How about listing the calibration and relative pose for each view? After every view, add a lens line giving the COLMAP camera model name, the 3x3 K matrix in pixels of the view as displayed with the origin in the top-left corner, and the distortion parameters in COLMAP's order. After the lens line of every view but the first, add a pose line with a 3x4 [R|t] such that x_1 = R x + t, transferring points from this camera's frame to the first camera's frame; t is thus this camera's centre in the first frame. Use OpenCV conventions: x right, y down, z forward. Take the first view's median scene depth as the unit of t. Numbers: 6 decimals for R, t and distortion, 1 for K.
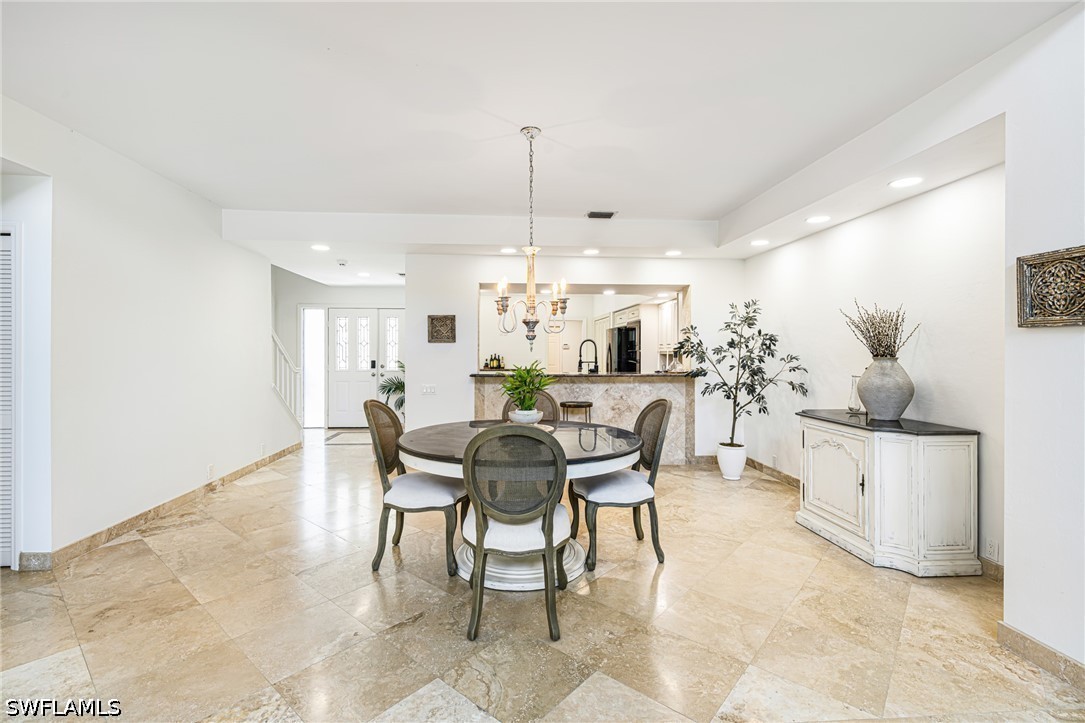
lens RADIAL K [[481.1, 0, 538.6], [0, 481.1, 356.7], [0, 0, 1]] dist [0.001574, 0.000520]
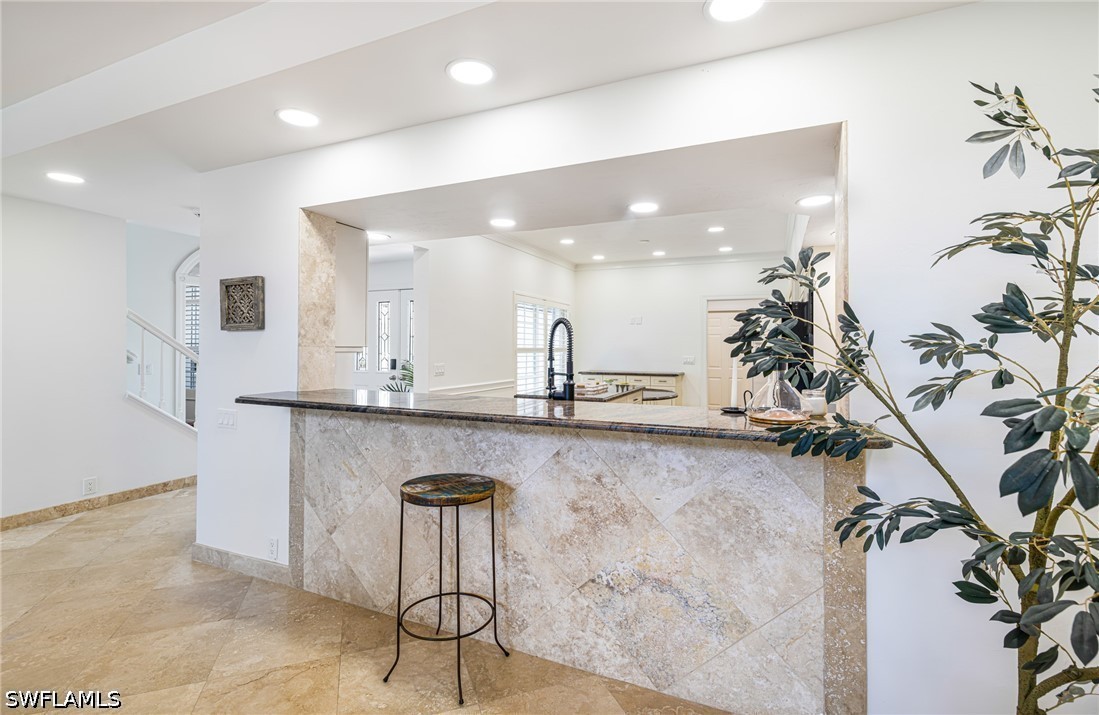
lens RADIAL K [[458.1, 0, 548.8], [0, 458.1, 344.3], [0, 0, 1]] dist [0.001471, 0.000106]
pose [[0.856943, -0.000907, -0.515411, 0.327971], [-0.007767, 0.999862, -0.014673, -0.009305], [0.515353, 0.016577, 0.856817, 0.722410]]
